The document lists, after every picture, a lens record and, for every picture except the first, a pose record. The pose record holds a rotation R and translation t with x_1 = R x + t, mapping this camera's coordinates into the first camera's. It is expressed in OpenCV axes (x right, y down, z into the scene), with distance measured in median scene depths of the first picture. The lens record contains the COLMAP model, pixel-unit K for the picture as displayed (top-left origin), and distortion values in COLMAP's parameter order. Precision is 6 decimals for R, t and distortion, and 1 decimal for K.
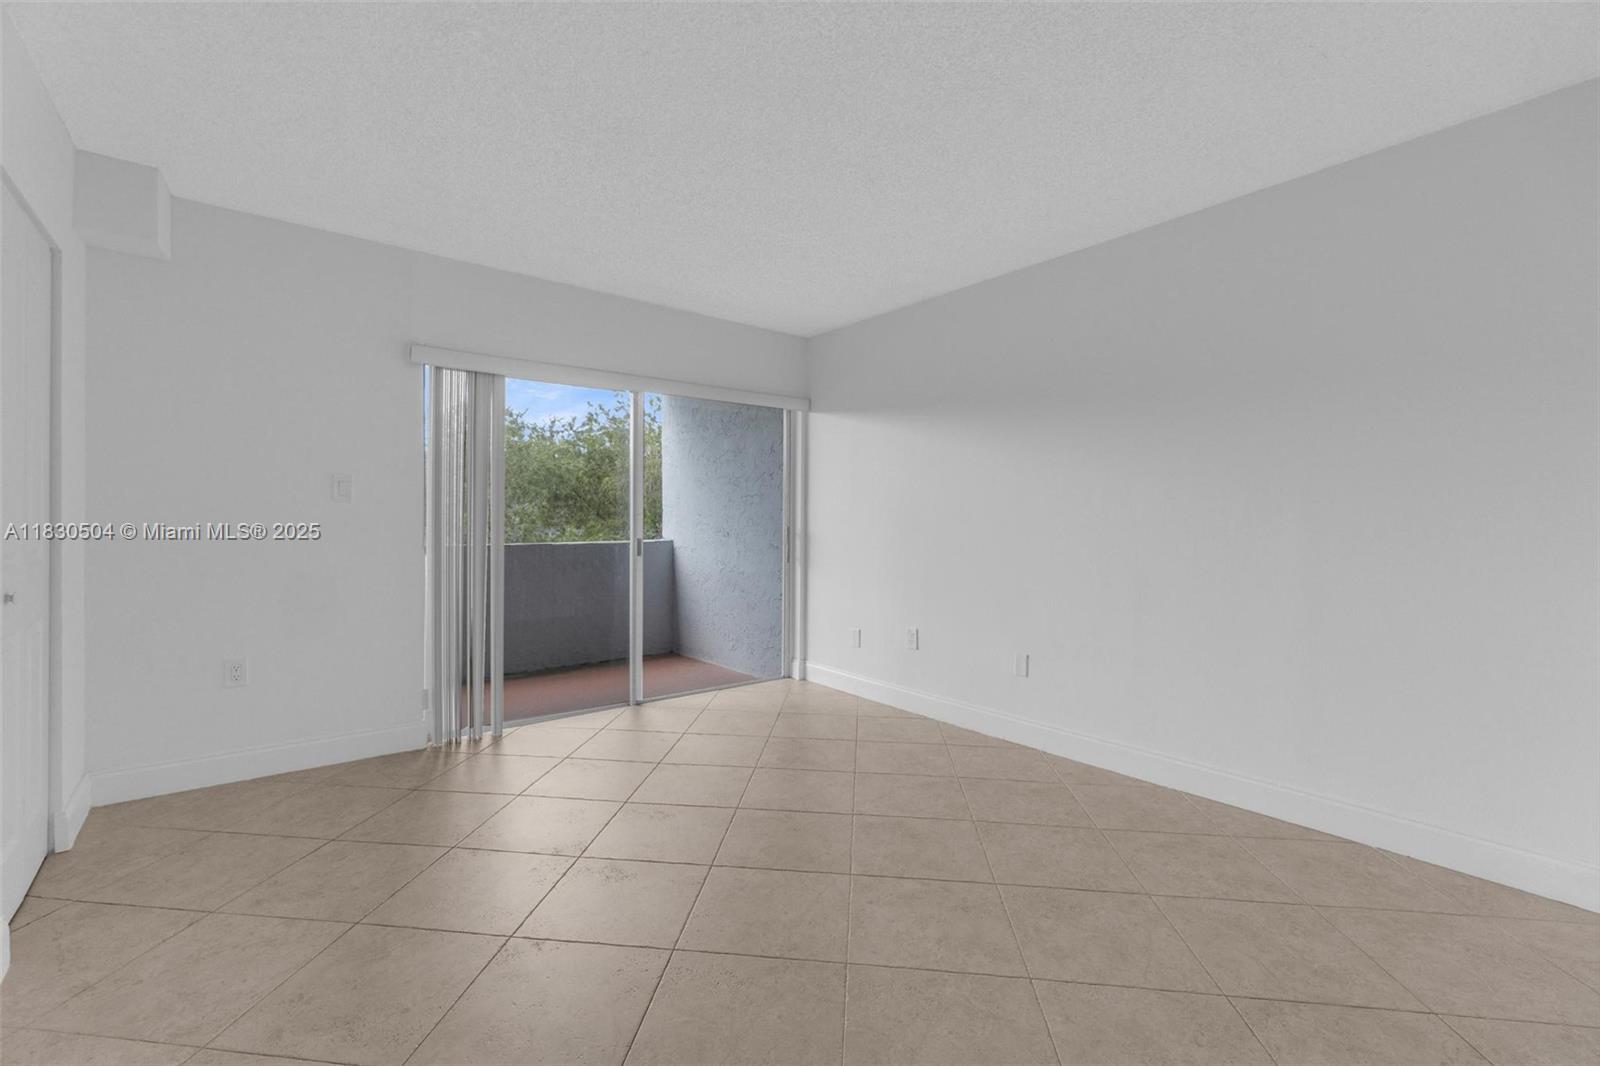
lens RADIAL K [[696.5, 0, 785.1], [0, 696.5, 530.7], [0, 0, 1]] dist [-0.001558, -0.000718]
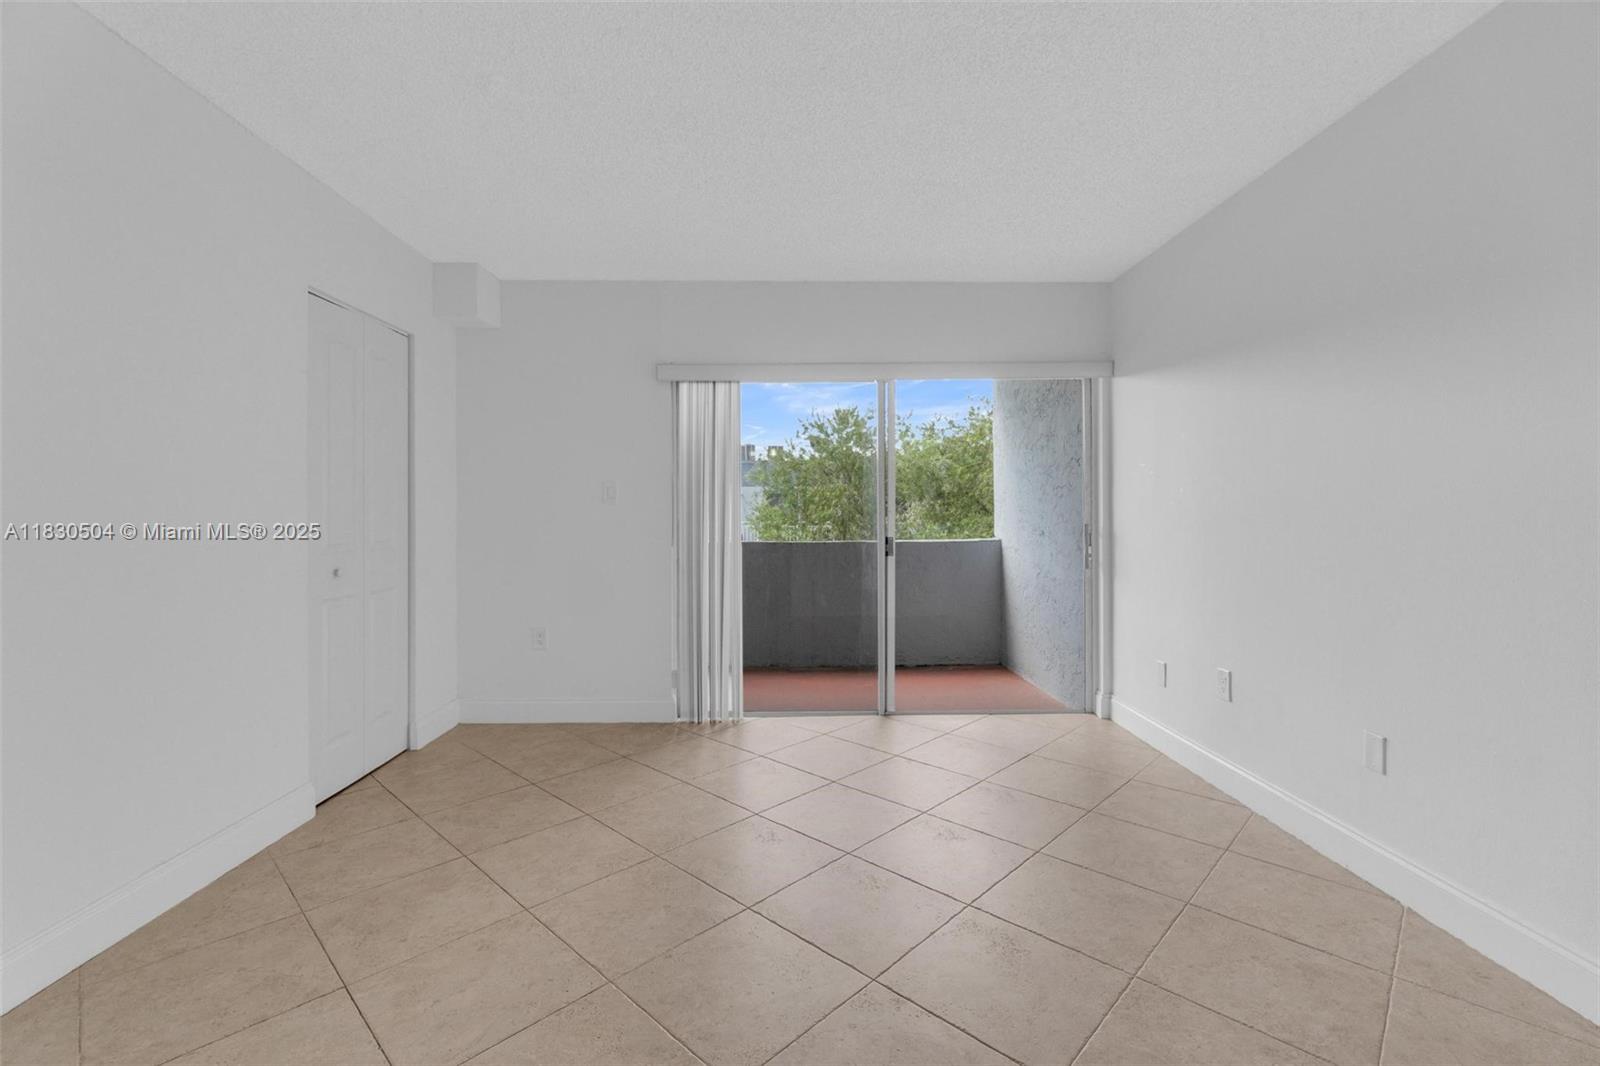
lens RADIAL K [[696.5, 0, 797.2], [0, 696.5, 526.2], [0, 0, 1]] dist [-0.001558, -0.000718]
pose [[0.790736, -0.001477, -0.612156, 0.236274], [-0.001337, 0.999991, -0.004140, 0.000321], [0.612156, 0.004092, 0.790726, 0.168364]]
